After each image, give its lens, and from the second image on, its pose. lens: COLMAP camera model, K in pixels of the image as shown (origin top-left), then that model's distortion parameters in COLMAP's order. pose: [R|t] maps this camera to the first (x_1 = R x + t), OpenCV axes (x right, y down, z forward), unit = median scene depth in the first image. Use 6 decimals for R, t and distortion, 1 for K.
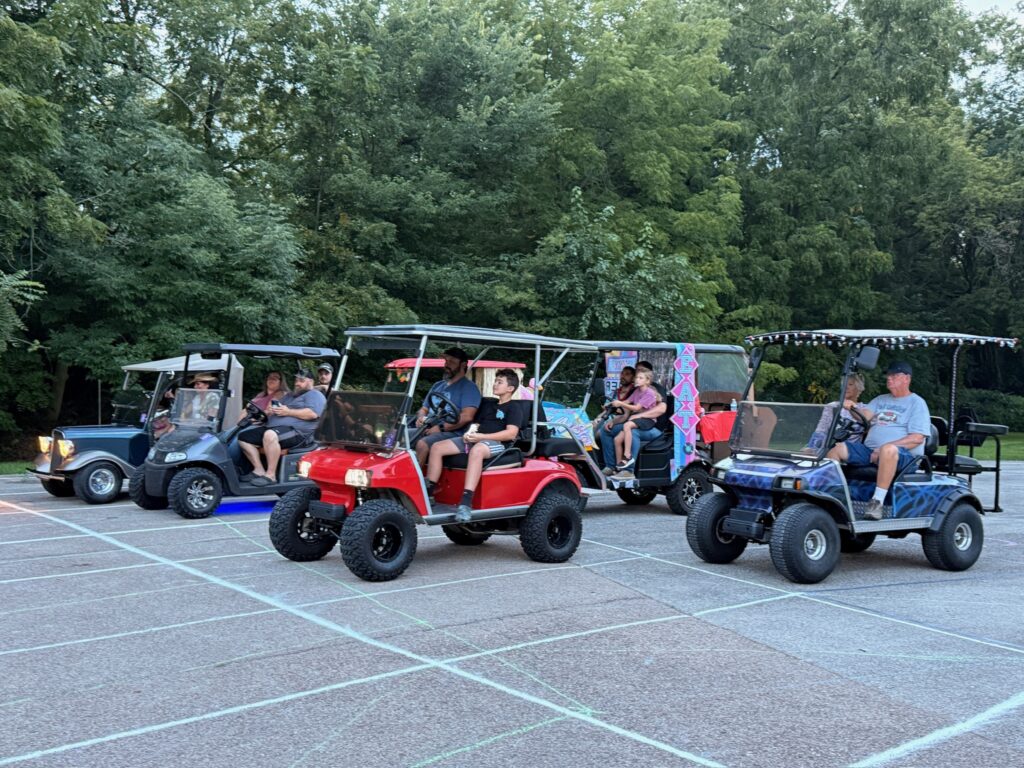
lens RADIAL K [[1040.3, 0, 512.0], [0, 1040.3, 384.0], [0, 0, 1]] dist [0.184844, -0.411746]
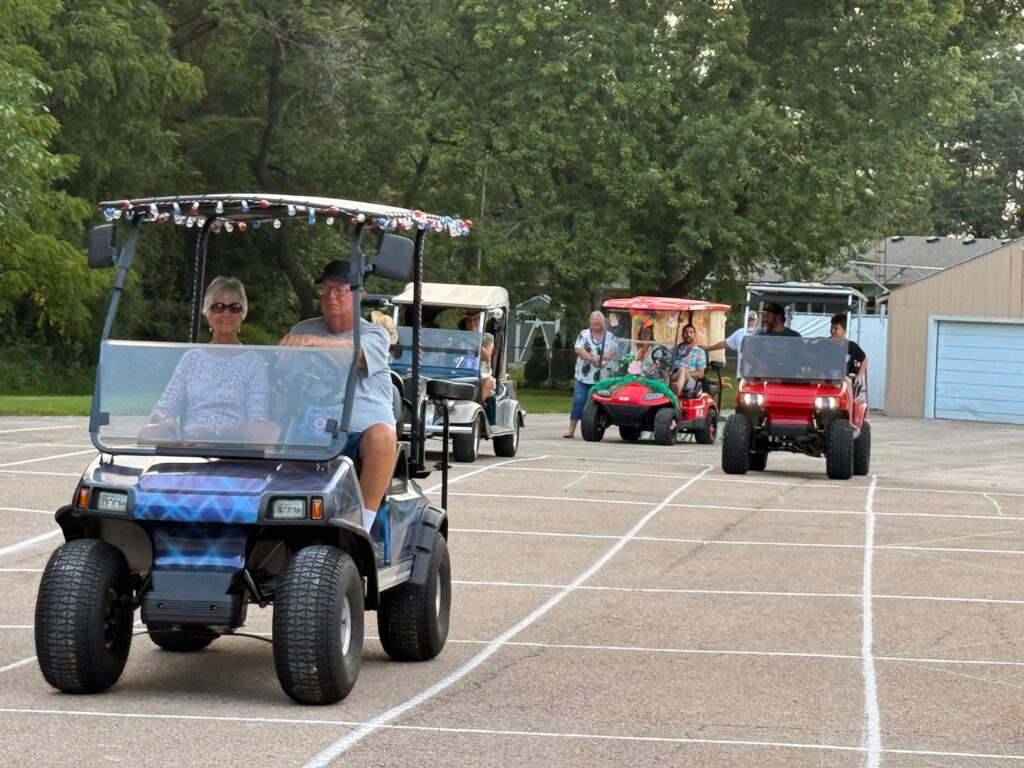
lens RADIAL K [[2845.6, 0, 549.4], [0, 2845.6, 383.7], [0, 0, 1]] dist [0.061498, 0.845825]
pose [[0.767380, -0.002997, 0.641186, -0.641407], [-0.024429, 0.999126, 0.033907, -0.010734], [-0.640728, -0.041683, 0.766636, -0.418502]]
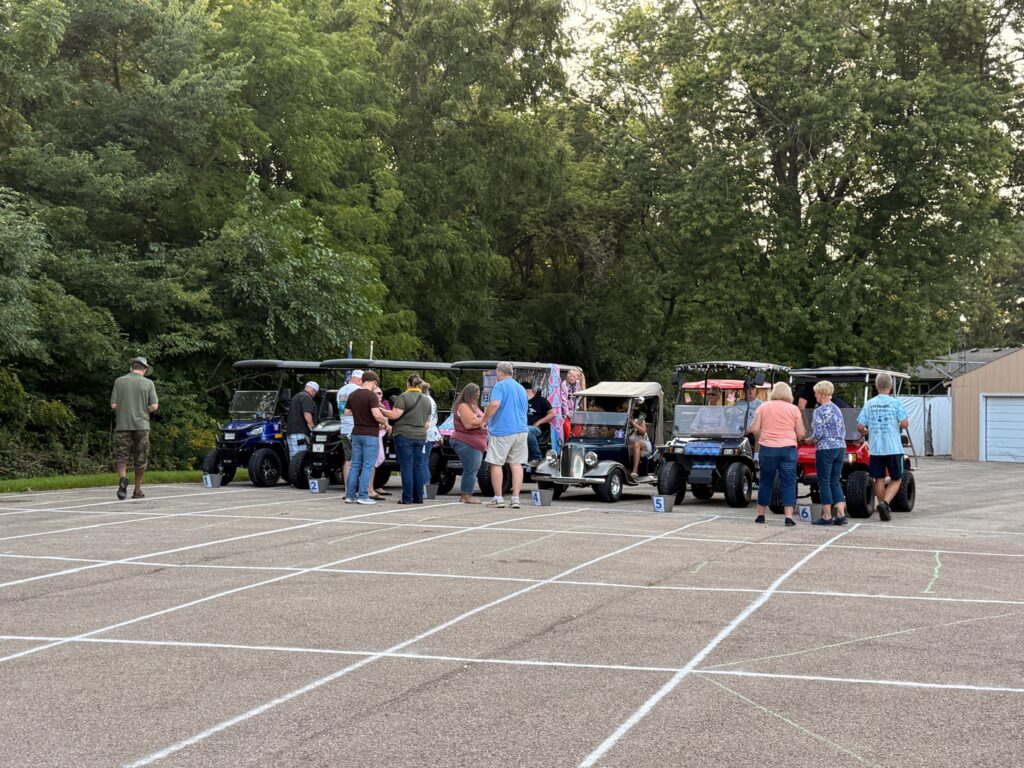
lens RADIAL K [[1412.6, 0, 526.9], [0, 1412.6, 392.3], [0, 0, 1]] dist [0.189374, -0.424223]
pose [[0.879365, -0.006709, 0.476102, -0.305792], [0.008462, 0.999963, -0.001539, 0.000063], [-0.476074, 0.005382, 0.879389, -0.166658]]
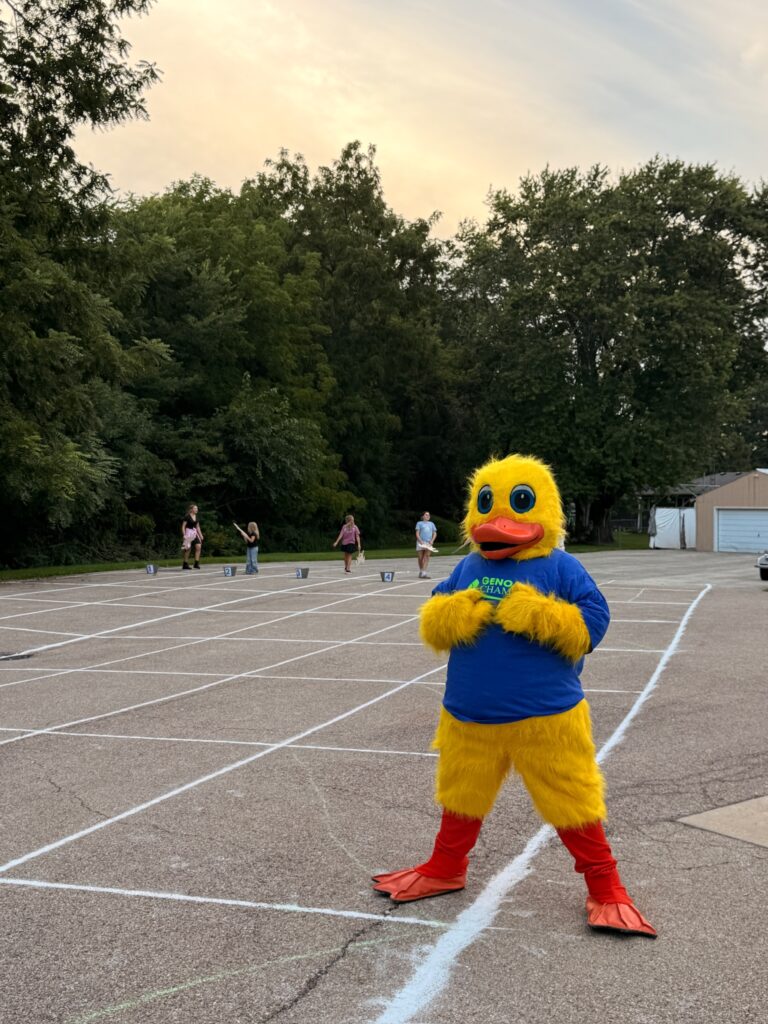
lens RADIAL K [[1123.8, 0, 376.9], [0, 1123.8, 512.7], [0, 0, 1]] dist [0.204441, -0.438355]
pose [[0.883731, -0.014657, 0.467765, -0.491825], [0.011761, 0.999889, 0.009110, -0.010564], [-0.467847, -0.002549, 0.883806, -0.419803]]
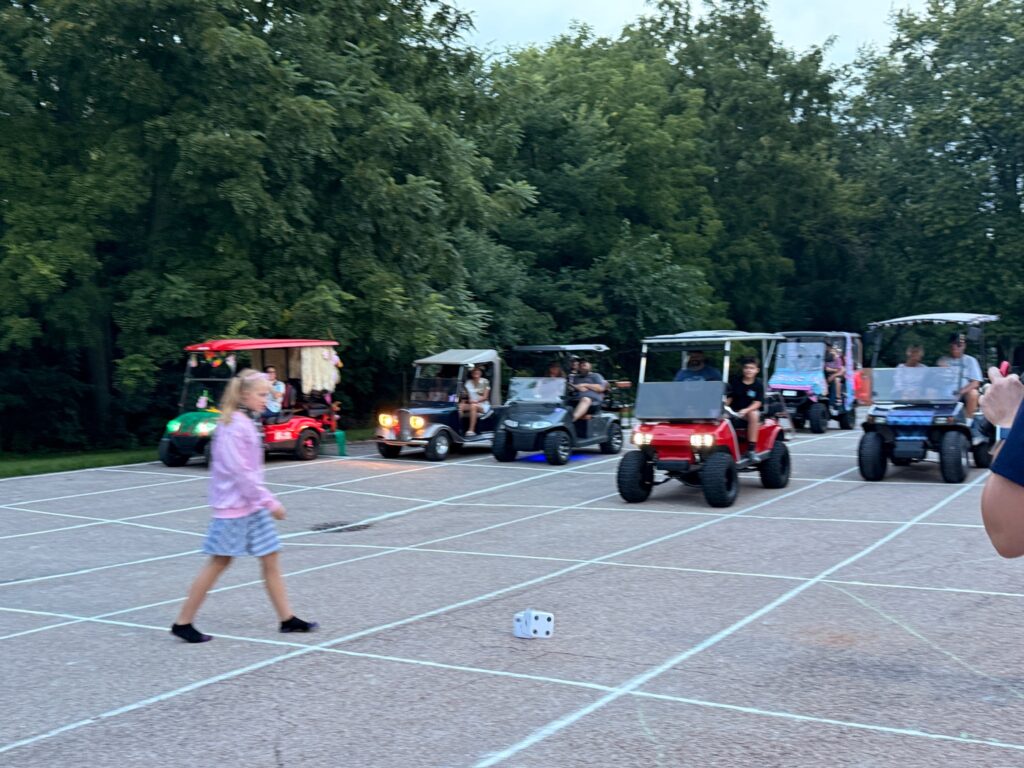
lens RADIAL K [[1099.5, 0, 507.2], [0, 1099.5, 388.8], [0, 0, 1]] dist [0.183361, -0.393633]
pose [[0.967102, -0.040893, 0.251081, -0.450467], [0.036291, 0.999078, 0.022934, -0.007141], [-0.251788, -0.013068, 0.967694, -0.344806]]
